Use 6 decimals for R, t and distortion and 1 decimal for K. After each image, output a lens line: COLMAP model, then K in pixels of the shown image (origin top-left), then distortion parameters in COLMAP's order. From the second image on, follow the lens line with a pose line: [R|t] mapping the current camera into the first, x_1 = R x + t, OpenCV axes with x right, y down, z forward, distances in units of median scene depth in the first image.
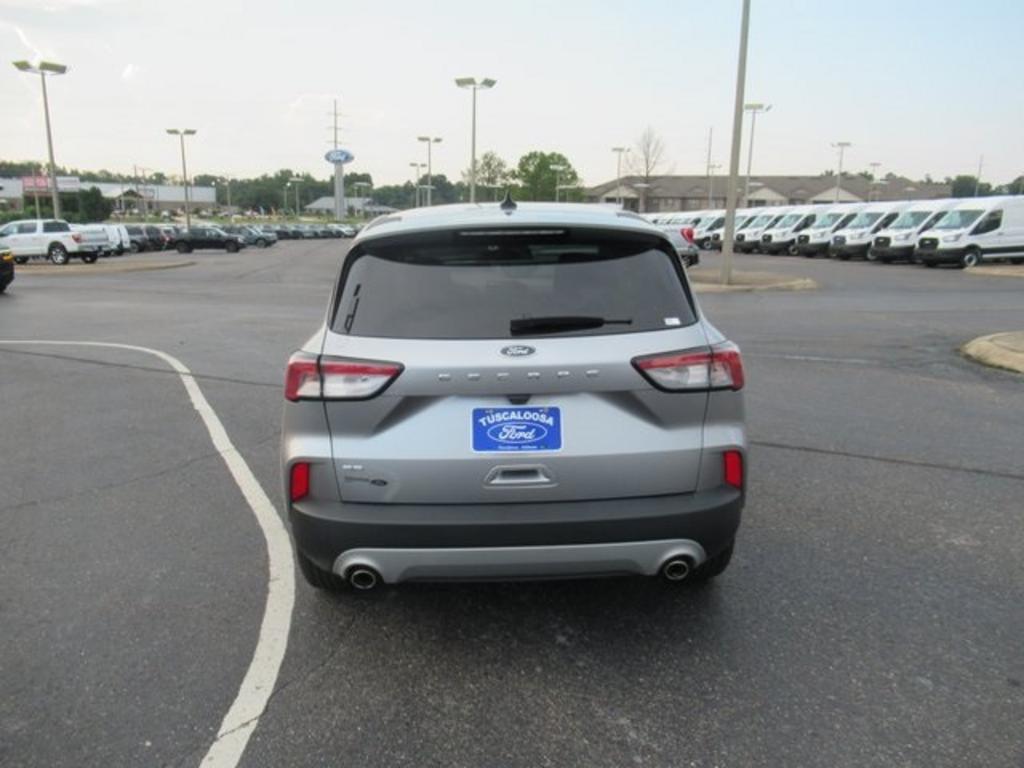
lens RADIAL K [[757.7, 0, 507.6], [0, 757.7, 380.7], [0, 0, 1]] dist [-0.006382, -0.002324]
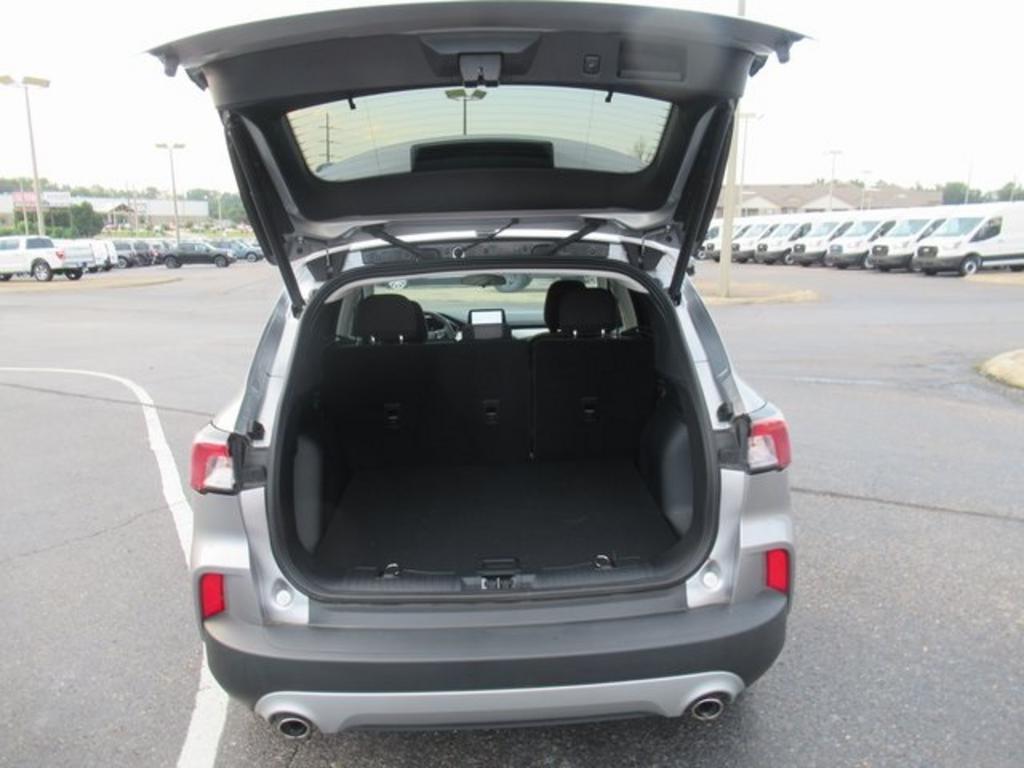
lens RADIAL K [[757.7, 0, 507.6], [0, 757.7, 380.7], [0, 0, 1]] dist [-0.006382, -0.002324]
pose [[0.999911, -0.011408, 0.006894, 0.002746], [0.011500, 0.999843, -0.013469, -0.009182], [-0.006739, 0.013547, 0.999886, 0.031029]]
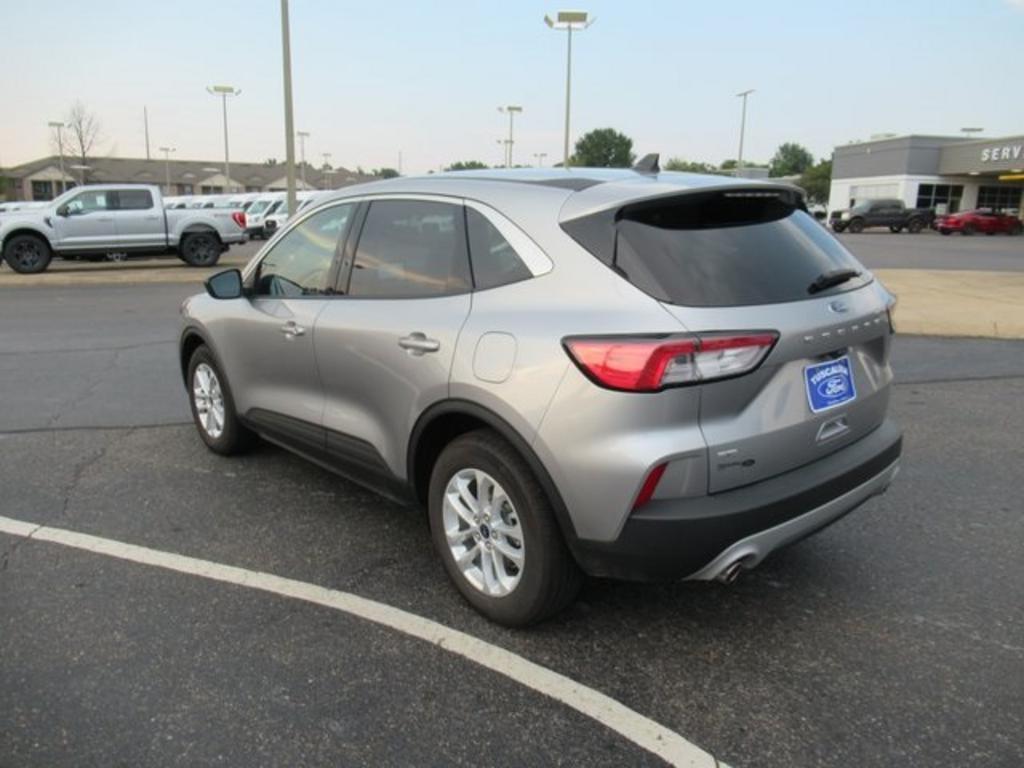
lens RADIAL K [[757.7, 0, 507.6], [0, 757.7, 380.7], [0, 0, 1]] dist [-0.006382, -0.002324]
pose [[0.771280, -0.138453, 0.621255, -0.120369], [0.128702, 0.989817, 0.060809, -0.007390], [-0.623348, 0.033057, 0.781246, 0.057652]]
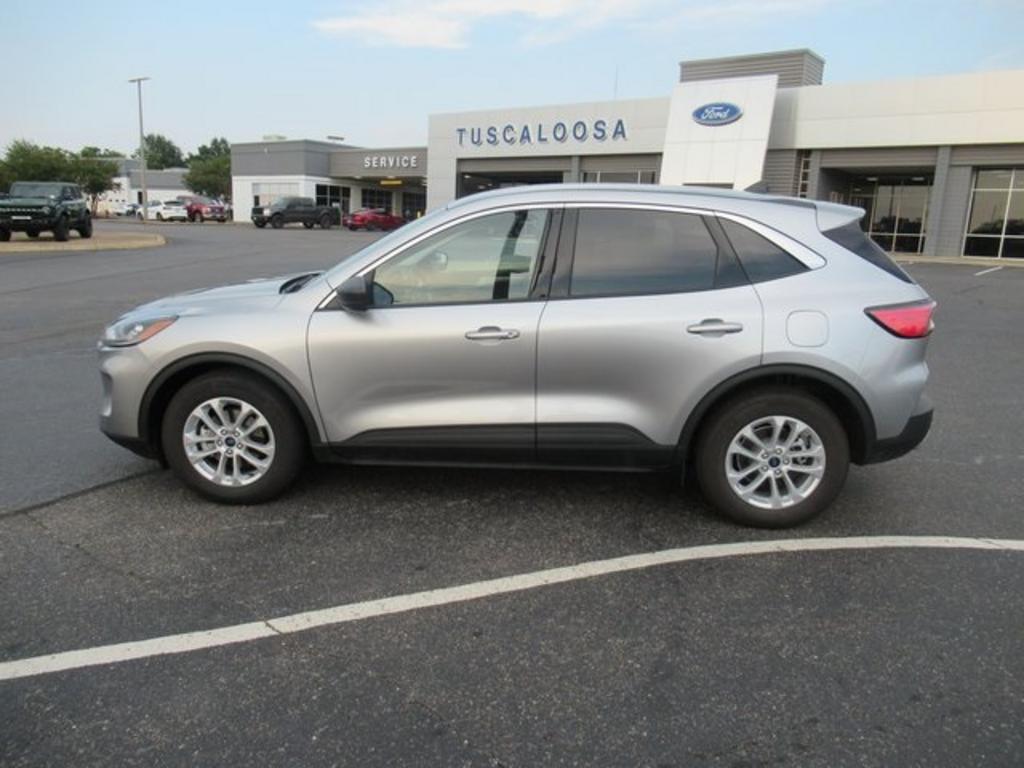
lens RADIAL K [[757.7, 0, 507.6], [0, 757.7, 380.7], [0, 0, 1]] dist [-0.006382, -0.002324]
pose [[0.090713, -0.210535, 0.973369, -0.222271], [0.174825, 0.965587, 0.192559, -0.038183], [-0.980412, 0.152701, 0.124398, 0.205697]]
